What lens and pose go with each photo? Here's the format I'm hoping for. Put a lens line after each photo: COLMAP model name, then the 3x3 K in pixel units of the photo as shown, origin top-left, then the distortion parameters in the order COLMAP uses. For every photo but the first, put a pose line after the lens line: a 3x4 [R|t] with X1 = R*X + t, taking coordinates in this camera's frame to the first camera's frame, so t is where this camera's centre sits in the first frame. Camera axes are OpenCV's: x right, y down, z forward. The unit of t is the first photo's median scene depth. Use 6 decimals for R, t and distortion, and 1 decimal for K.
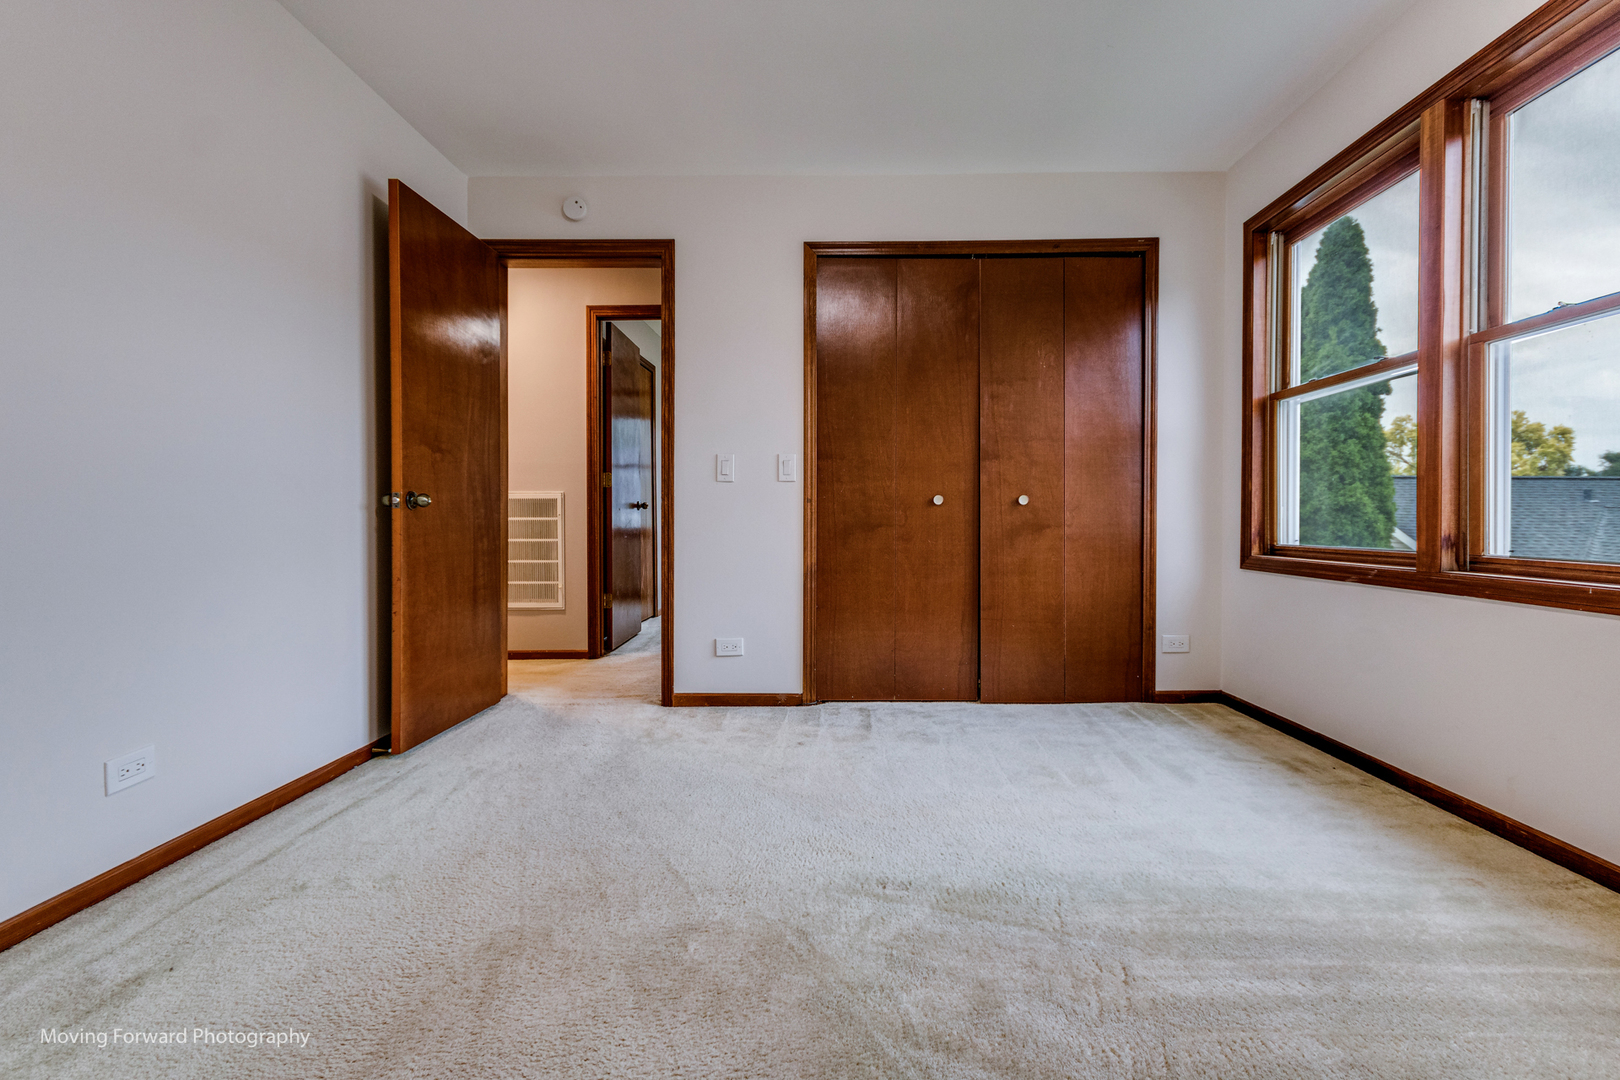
lens RADIAL K [[745.9, 0, 812.7], [0, 745.9, 530.6], [0, 0, 1]] dist [0.008883, 0.002071]
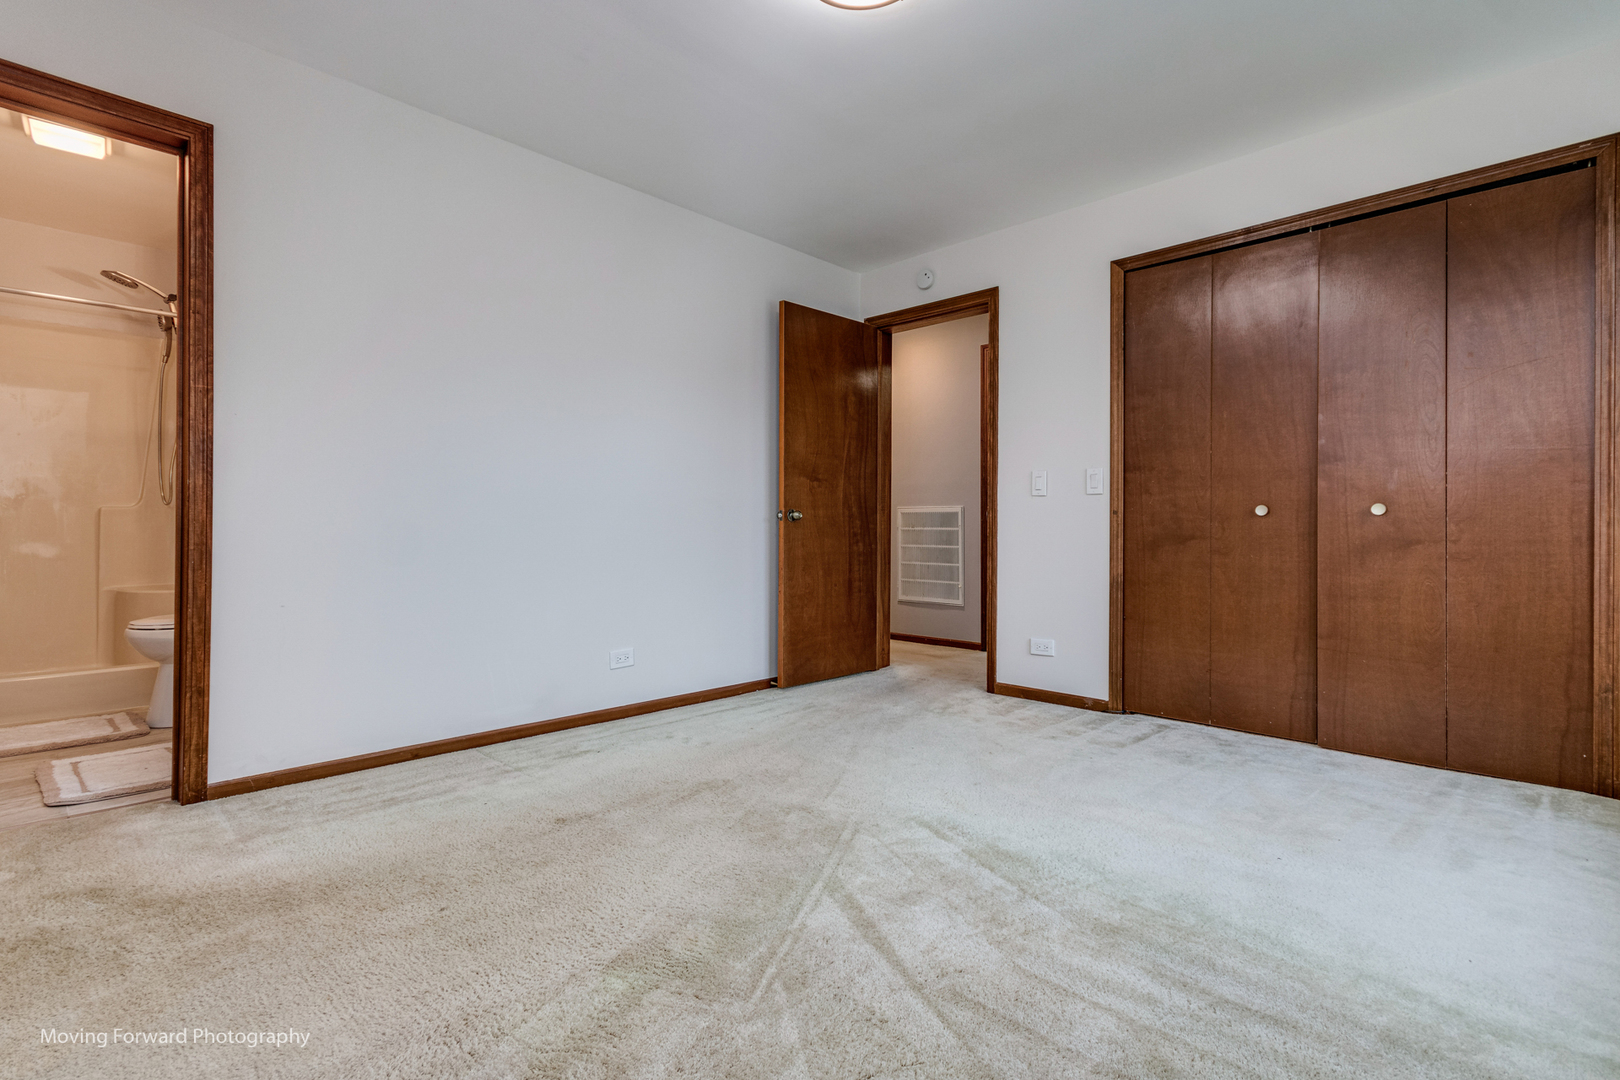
lens RADIAL K [[745.9, 0, 809.5], [0, 745.9, 534.3], [0, 0, 1]] dist [0.008883, 0.002071]
pose [[0.727905, 0.010651, -0.685595, 0.391894], [-0.017619, 0.999840, -0.003173, 0.000280], [0.685452, 0.014389, 0.727976, -0.029028]]
